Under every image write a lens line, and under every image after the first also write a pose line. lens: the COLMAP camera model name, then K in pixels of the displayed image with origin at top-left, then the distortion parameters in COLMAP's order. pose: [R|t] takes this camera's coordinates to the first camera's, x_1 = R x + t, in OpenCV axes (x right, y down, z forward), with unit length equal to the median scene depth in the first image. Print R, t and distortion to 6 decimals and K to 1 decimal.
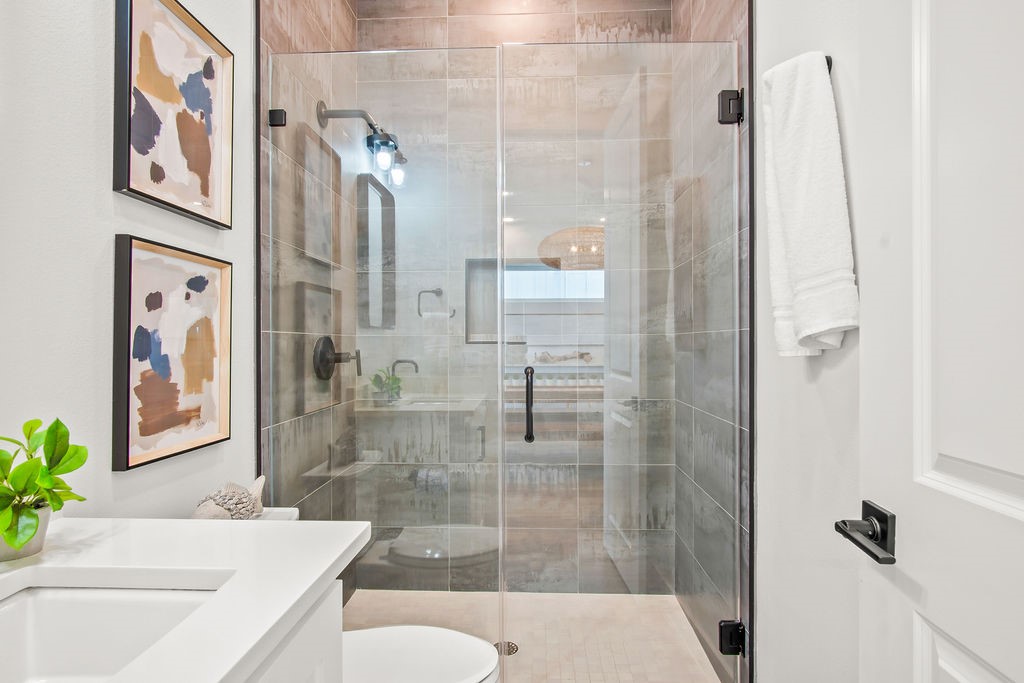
lens RADIAL K [[547.7, 0, 512.0], [0, 547.7, 341.5], [0, 0, 1]] dist [-0.004772, 0.001007]
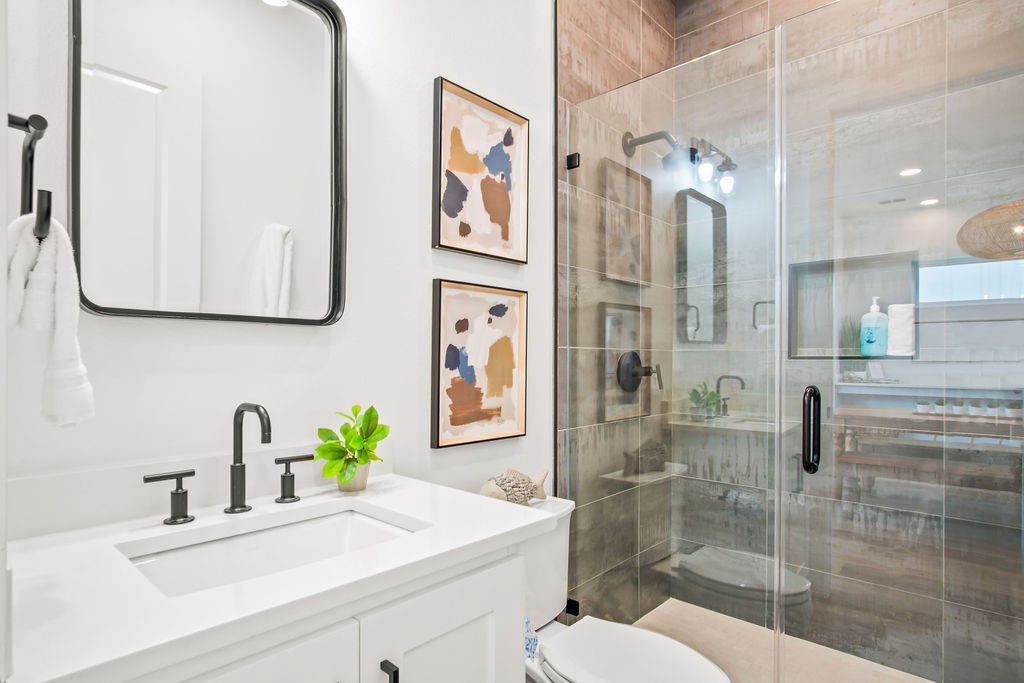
lens RADIAL K [[550.0, 0, 513.3], [0, 550.0, 359.2], [0, 0, 1]] dist [-0.004660, 0.001736]
pose [[0.769208, 0.005162, -0.638977, 0.187013], [-0.001614, 0.999980, 0.006134, -0.000107], [0.638996, -0.003687, 0.769201, 0.027317]]
